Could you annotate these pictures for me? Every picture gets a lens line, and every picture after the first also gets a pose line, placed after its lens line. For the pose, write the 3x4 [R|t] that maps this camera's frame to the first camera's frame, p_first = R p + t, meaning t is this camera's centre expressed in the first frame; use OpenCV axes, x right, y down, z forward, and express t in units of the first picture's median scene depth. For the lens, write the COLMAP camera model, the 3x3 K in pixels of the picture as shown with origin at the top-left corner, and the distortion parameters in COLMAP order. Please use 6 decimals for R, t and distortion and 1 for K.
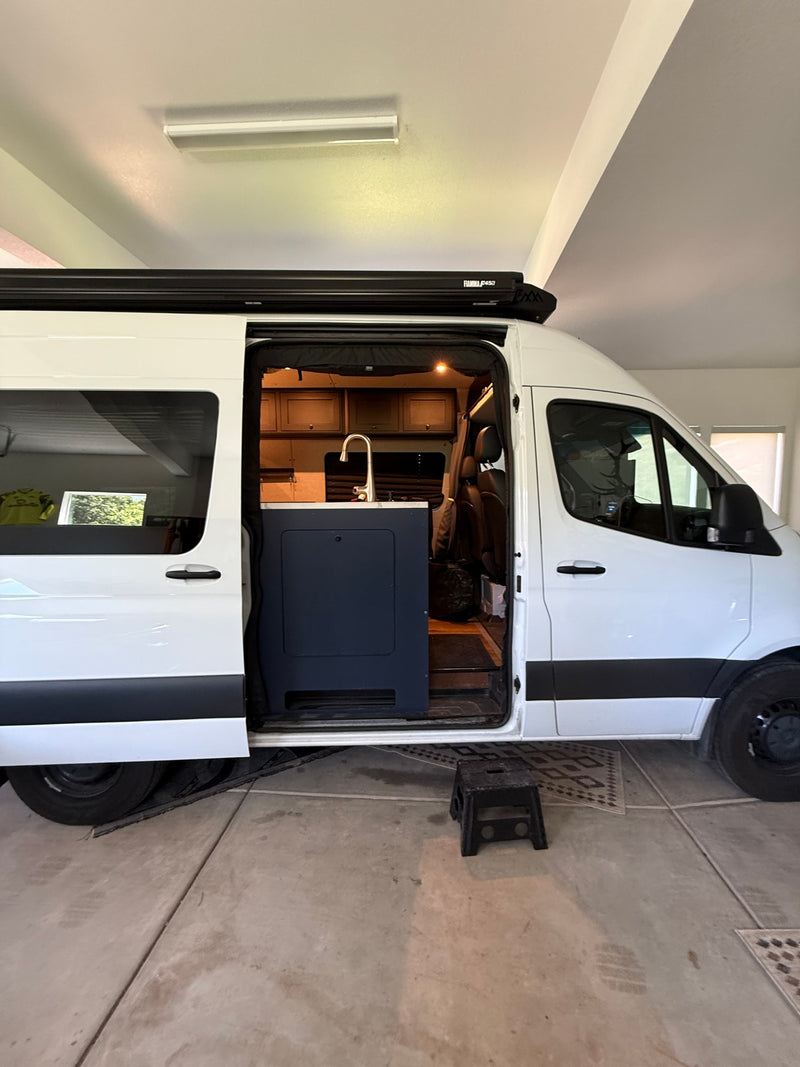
lens RADIAL K [[429.6, 0, 409.8], [0, 429.6, 533.6], [0, 0, 1]] dist [0.003083, 0.000119]
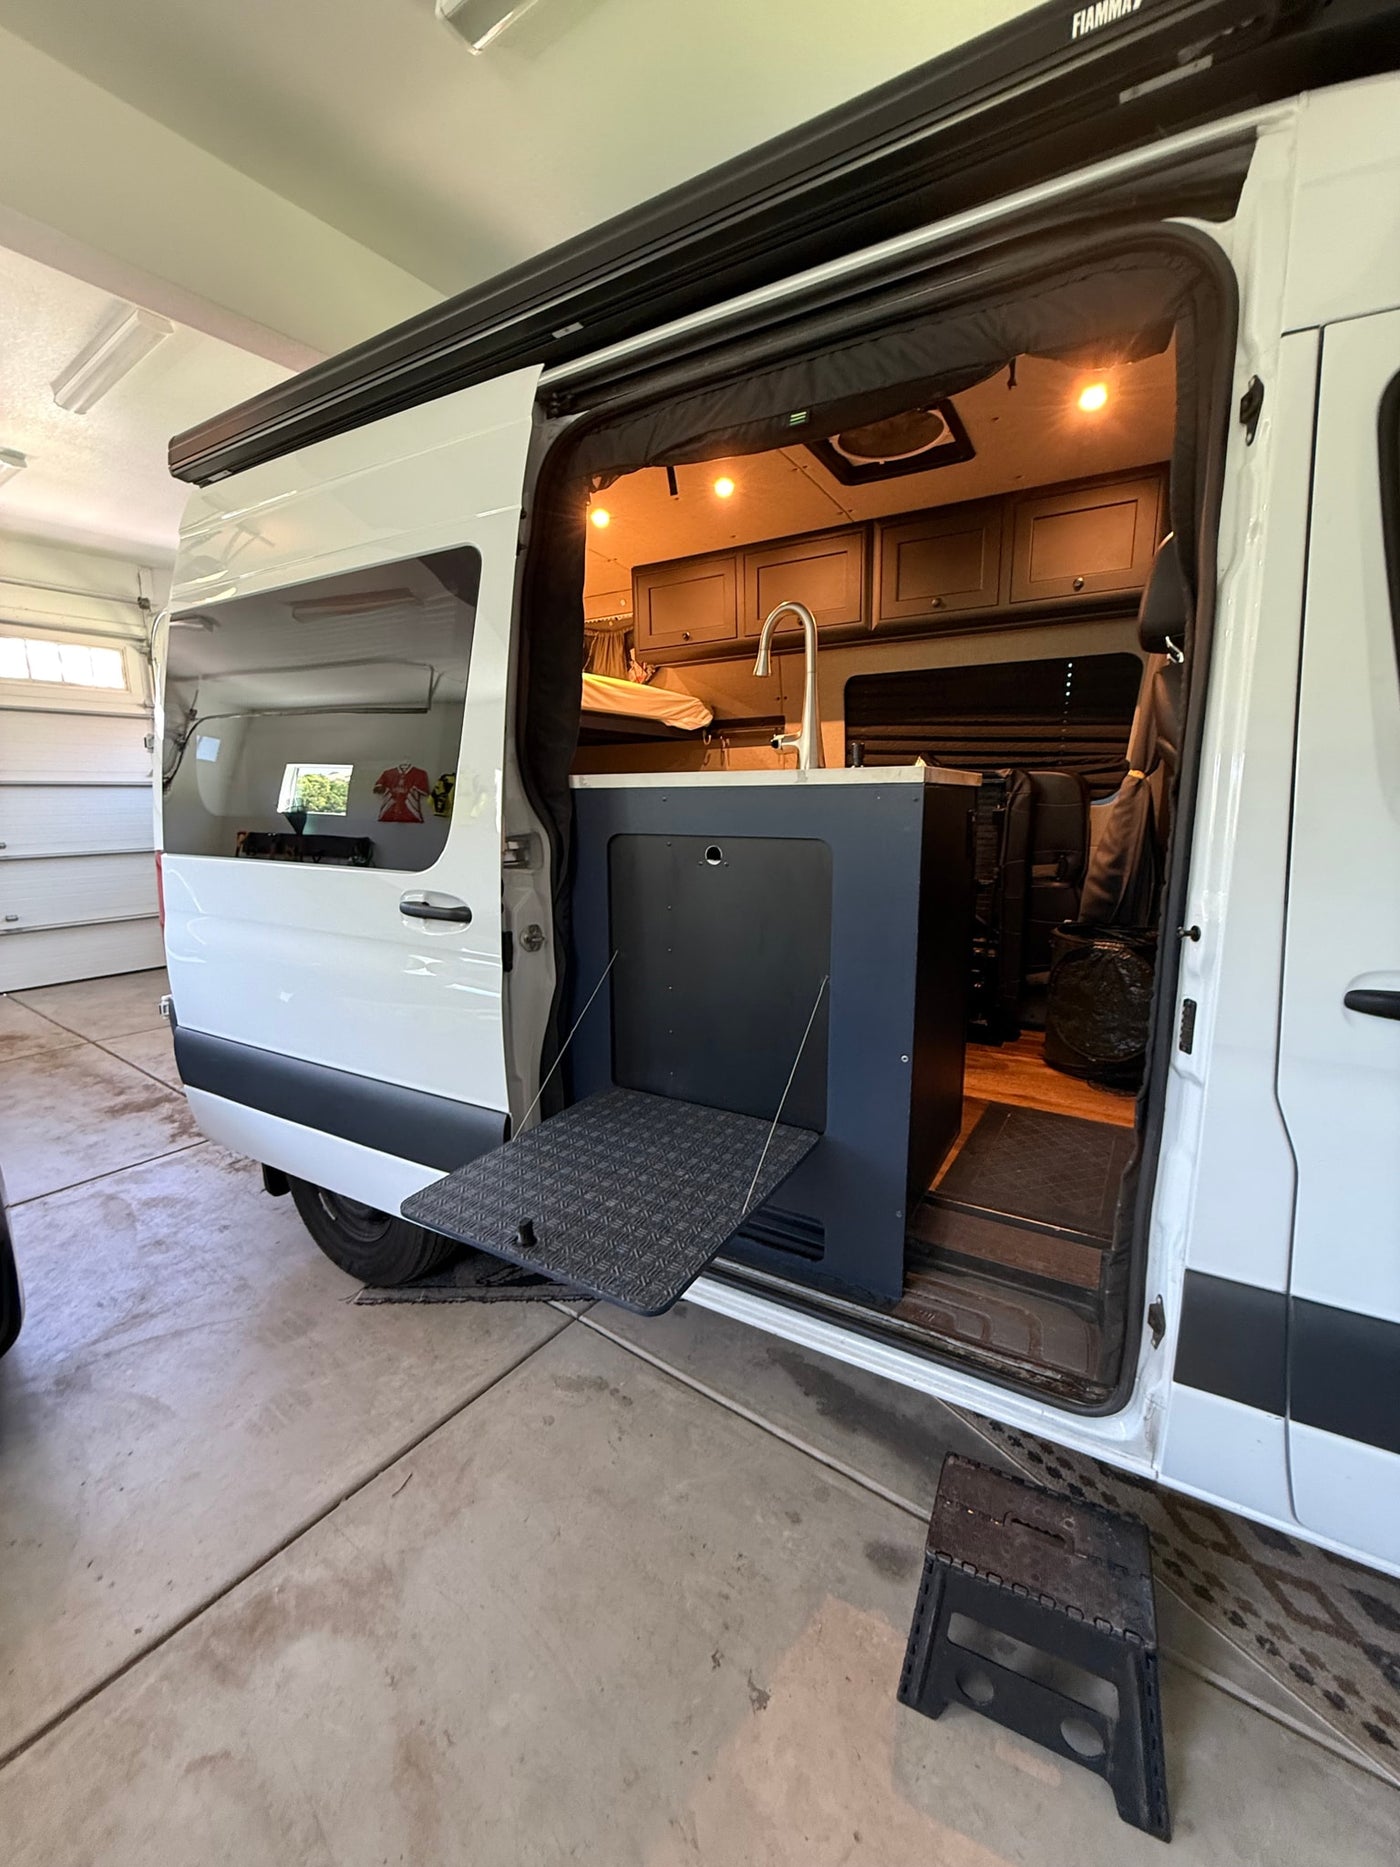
lens RADIAL K [[751.7, 0, 717.2], [0, 751.7, 933.7], [0, 0, 1]] dist [0.003083, 0.000119]
pose [[0.839081, 0.096777, -0.535329, 0.251739], [-0.041573, 0.992579, 0.114277, 0.001997], [0.542416, -0.073632, 0.836877, 0.358731]]
